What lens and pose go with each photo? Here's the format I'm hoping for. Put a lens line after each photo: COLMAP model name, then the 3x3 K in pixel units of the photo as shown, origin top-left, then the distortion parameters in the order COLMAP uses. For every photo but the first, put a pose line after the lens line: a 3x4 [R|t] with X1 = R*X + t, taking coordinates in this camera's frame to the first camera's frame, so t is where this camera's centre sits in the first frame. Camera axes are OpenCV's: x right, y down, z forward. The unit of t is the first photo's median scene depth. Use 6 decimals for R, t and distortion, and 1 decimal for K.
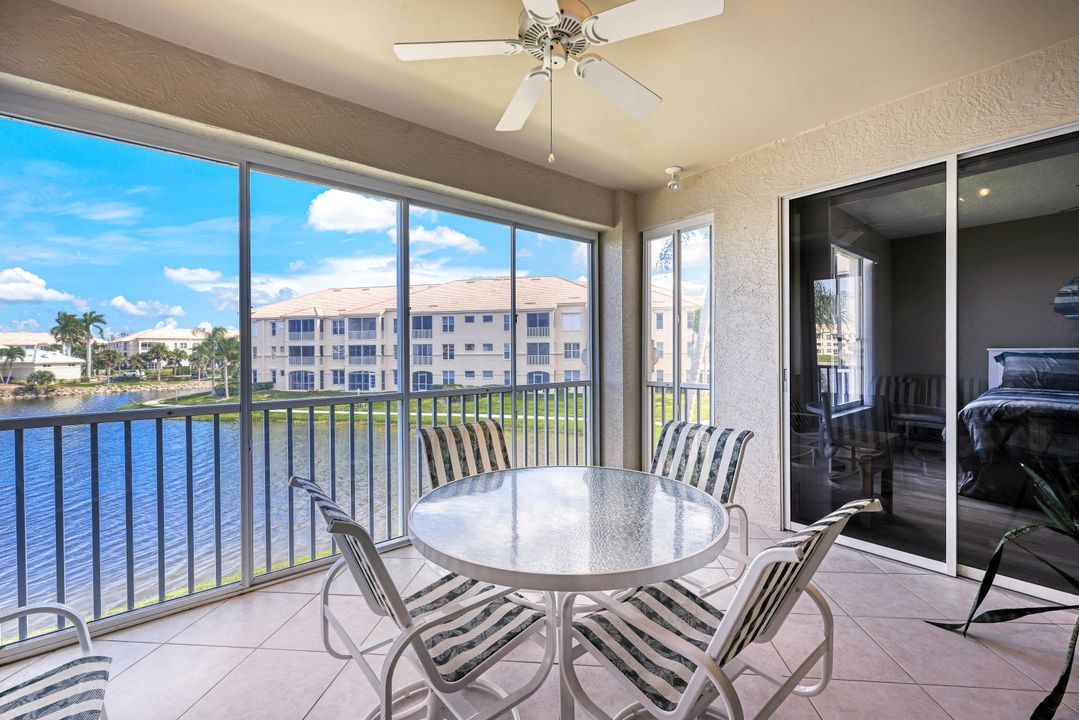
lens RADIAL K [[449.1, 0, 557.1], [0, 449.1, 360.4], [0, 0, 1]] dist [-0.003325, 0.000926]
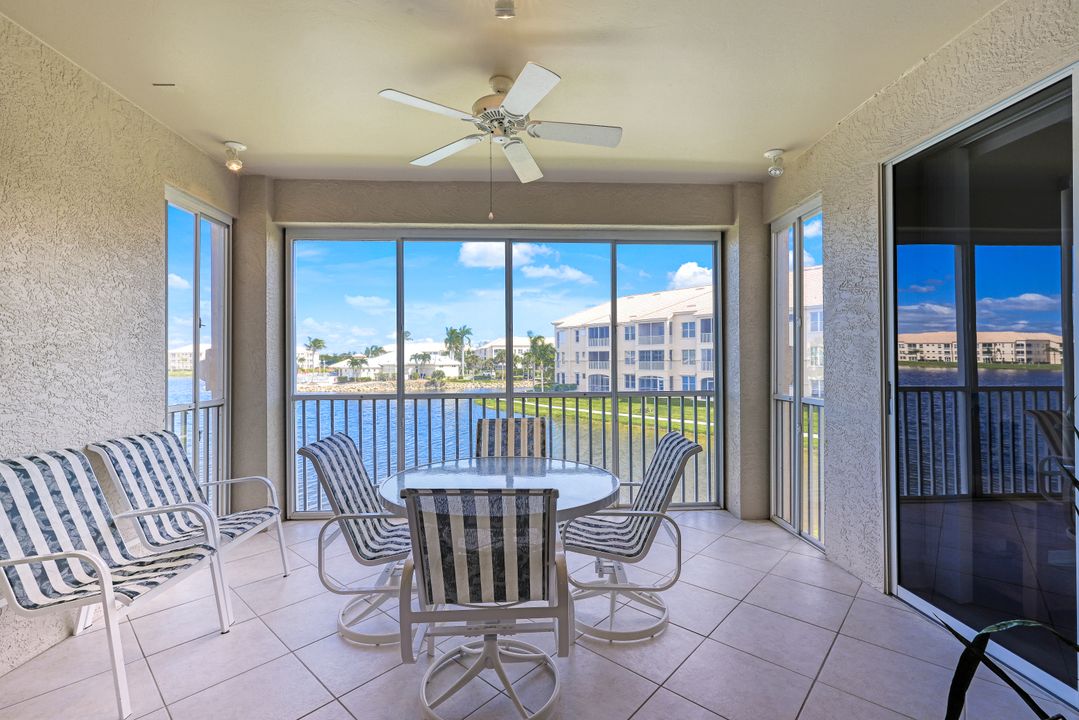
lens RADIAL K [[475.7, 0, 544.0], [0, 475.7, 361.6], [0, 0, 1]] dist [0.000375, -0.000754]
pose [[0.802285, 0.006748, -0.596903, 0.186343], [-0.012171, 0.999913, -0.005055, -0.003020], [0.596817, 0.011320, 0.802298, -0.004149]]
